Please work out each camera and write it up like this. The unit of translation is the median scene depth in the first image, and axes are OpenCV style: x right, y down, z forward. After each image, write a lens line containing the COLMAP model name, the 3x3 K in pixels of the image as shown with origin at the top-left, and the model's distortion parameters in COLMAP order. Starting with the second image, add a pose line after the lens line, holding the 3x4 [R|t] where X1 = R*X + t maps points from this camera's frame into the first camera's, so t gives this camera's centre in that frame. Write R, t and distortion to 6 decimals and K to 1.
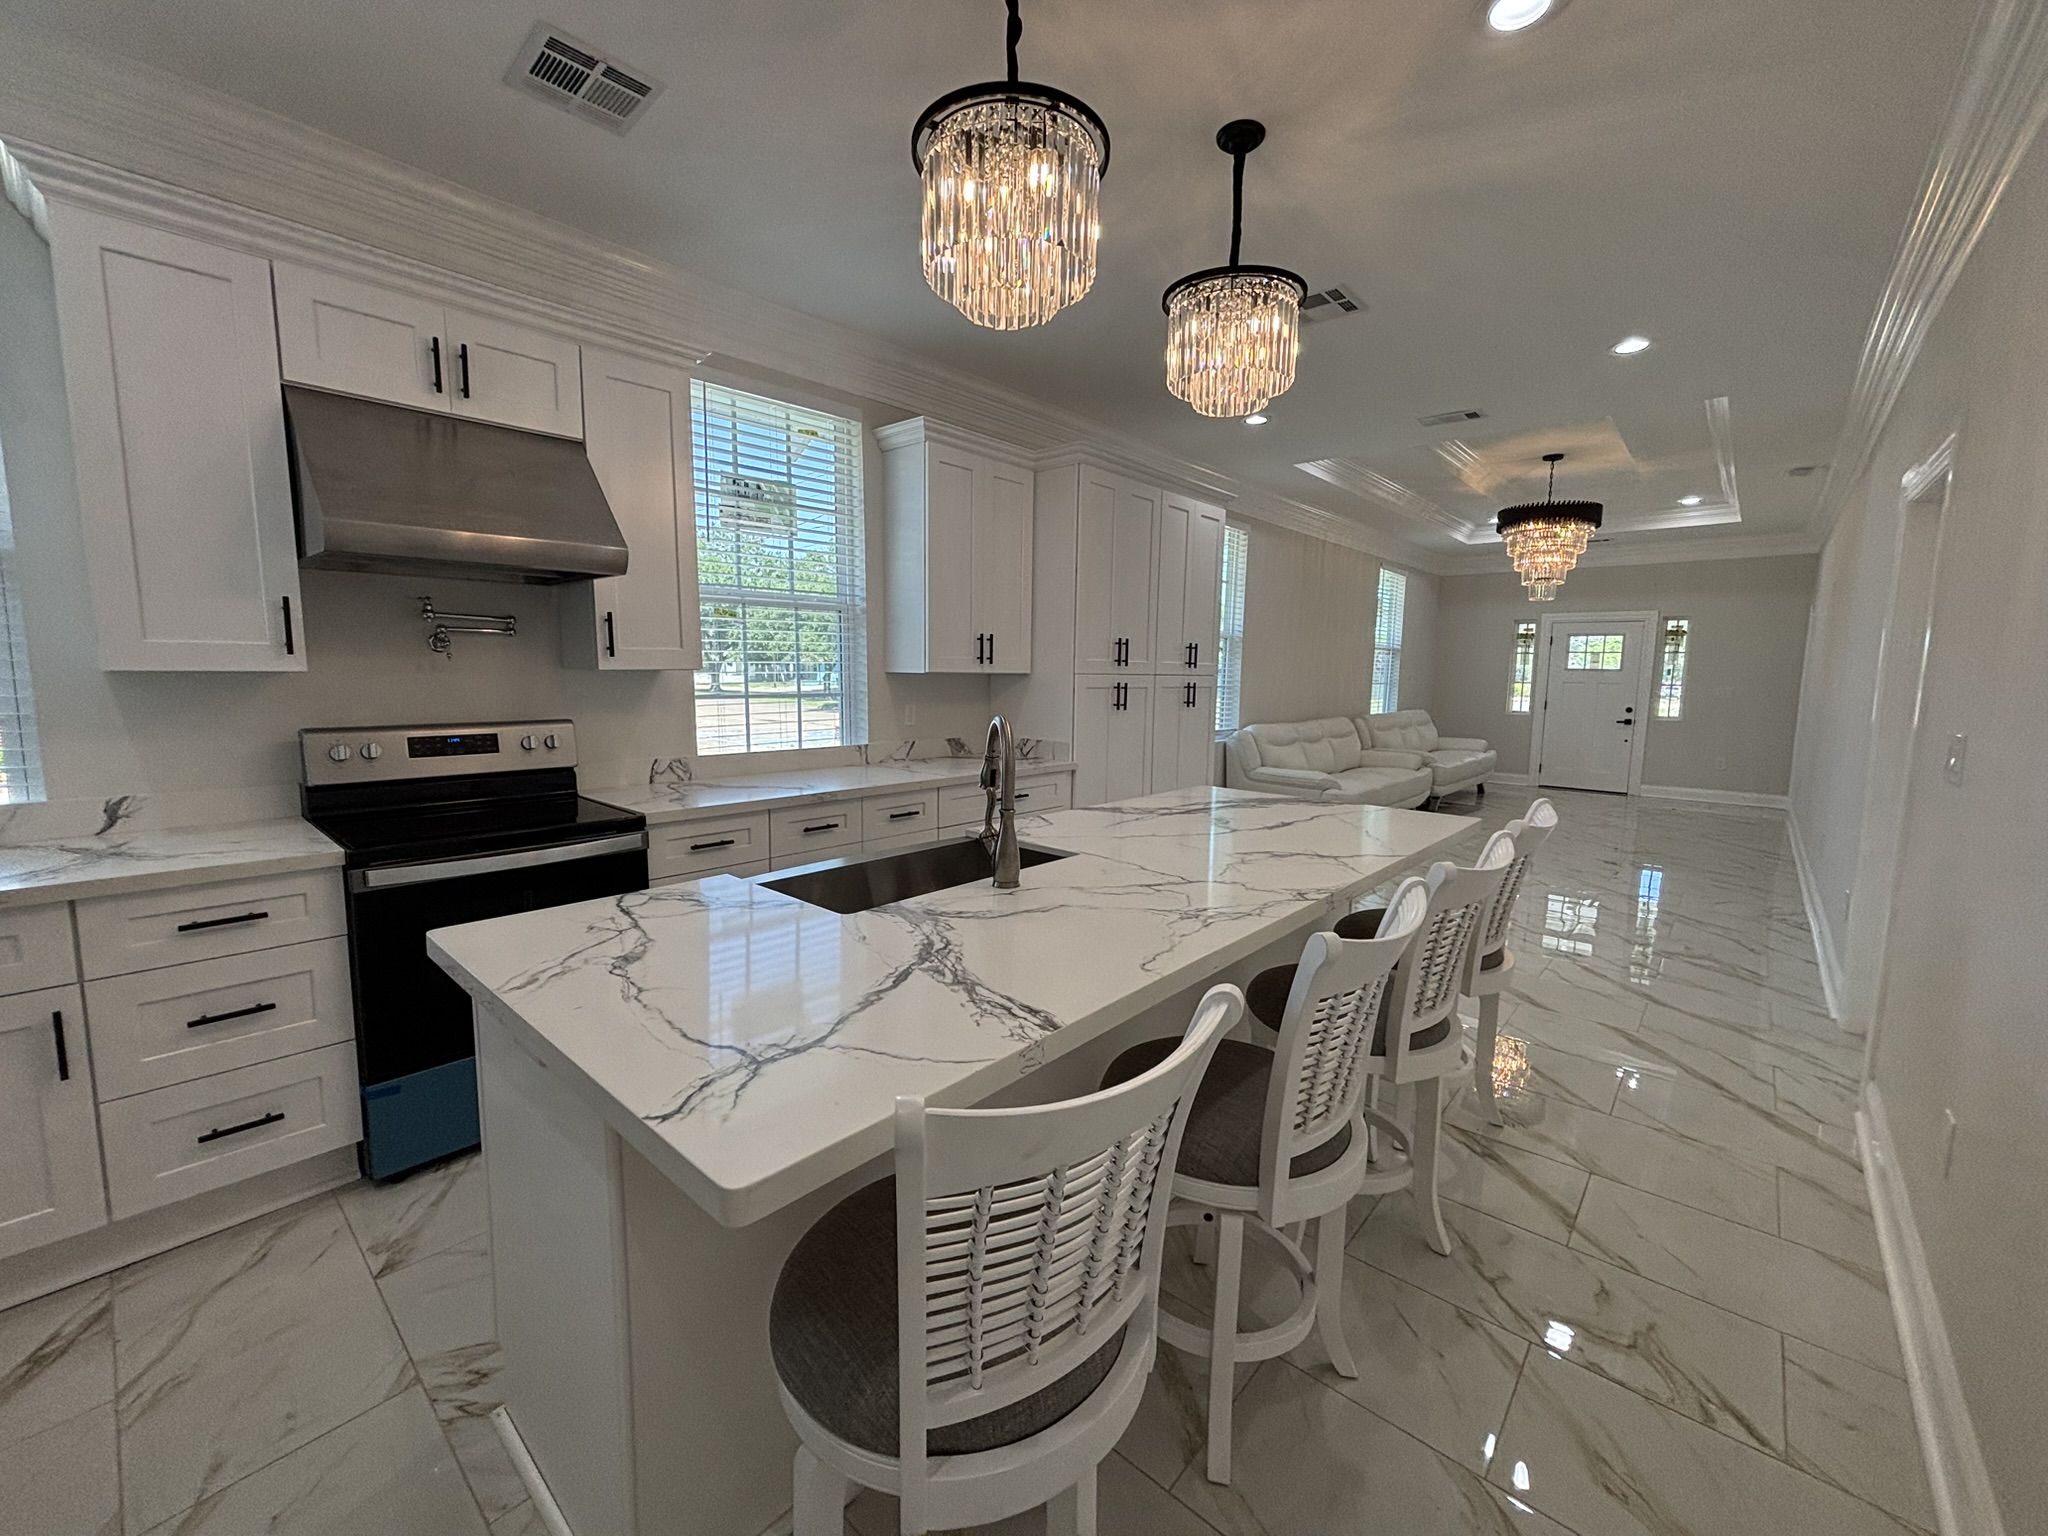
lens RADIAL K [[829.1, 0, 1033.0], [0, 829.1, 763.4], [0, 0, 1]] dist [0.004303, -0.000019]
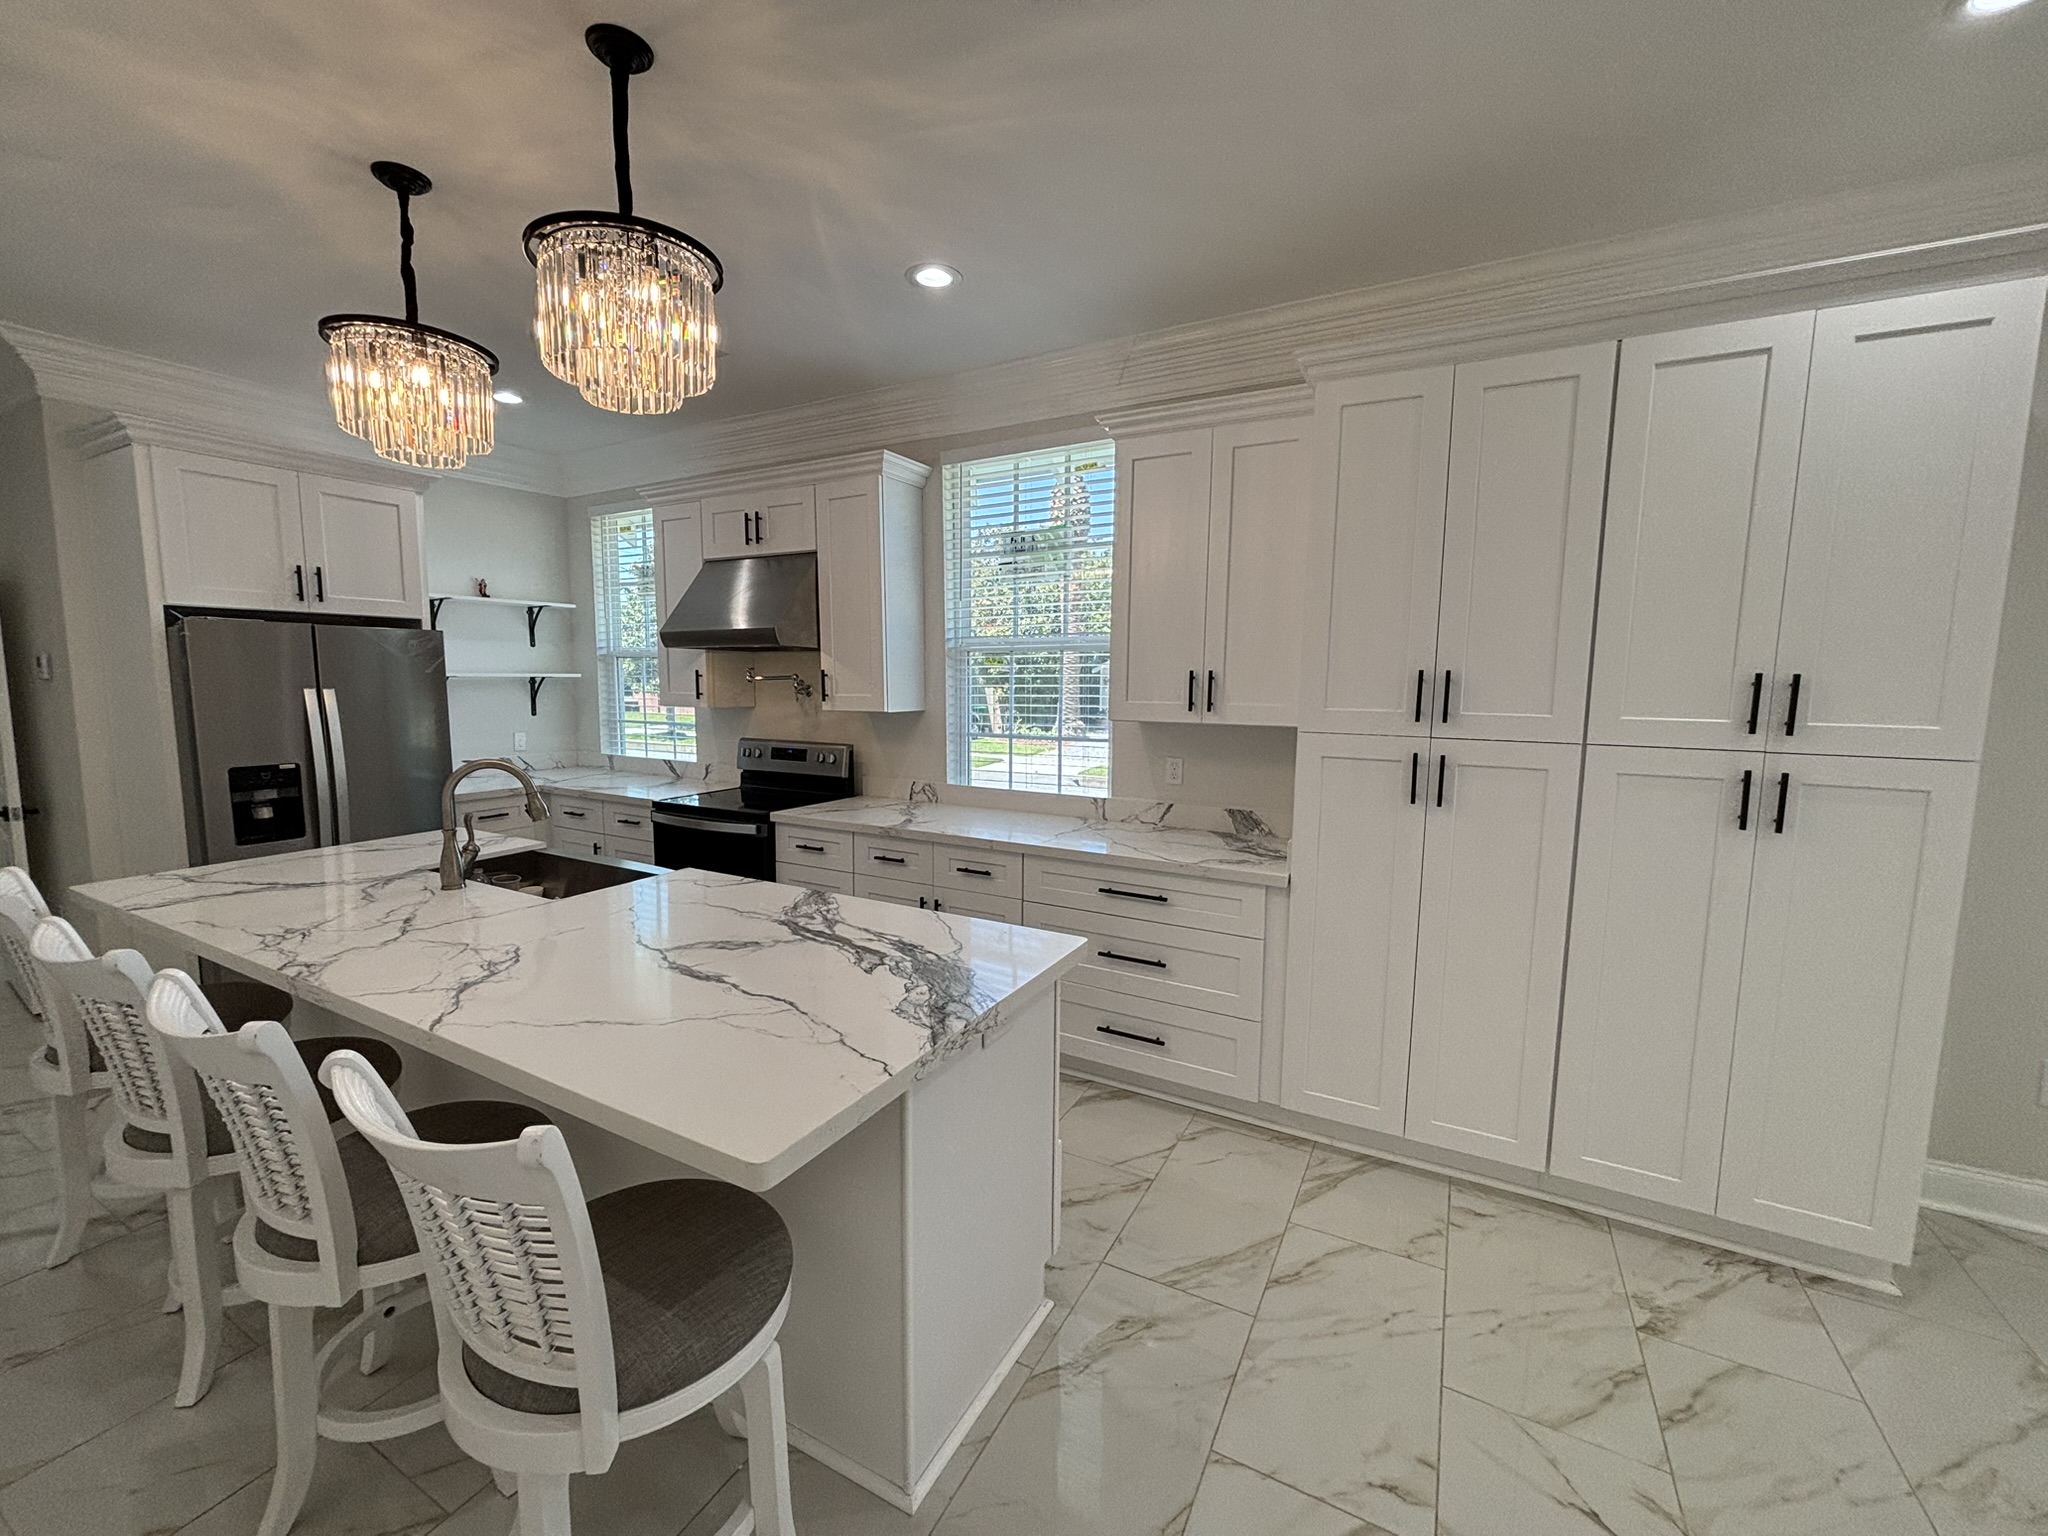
lens RADIAL K [[816.8, 0, 1018.7], [0, 816.8, 765.4], [0, 0, 1]] dist [0.000154, -0.000083]
pose [[0.215450, 0.093466, -0.972032, 0.598962], [-0.120570, 0.990339, 0.068502, -0.100715], [0.969043, 0.102439, 0.224638, 0.669153]]
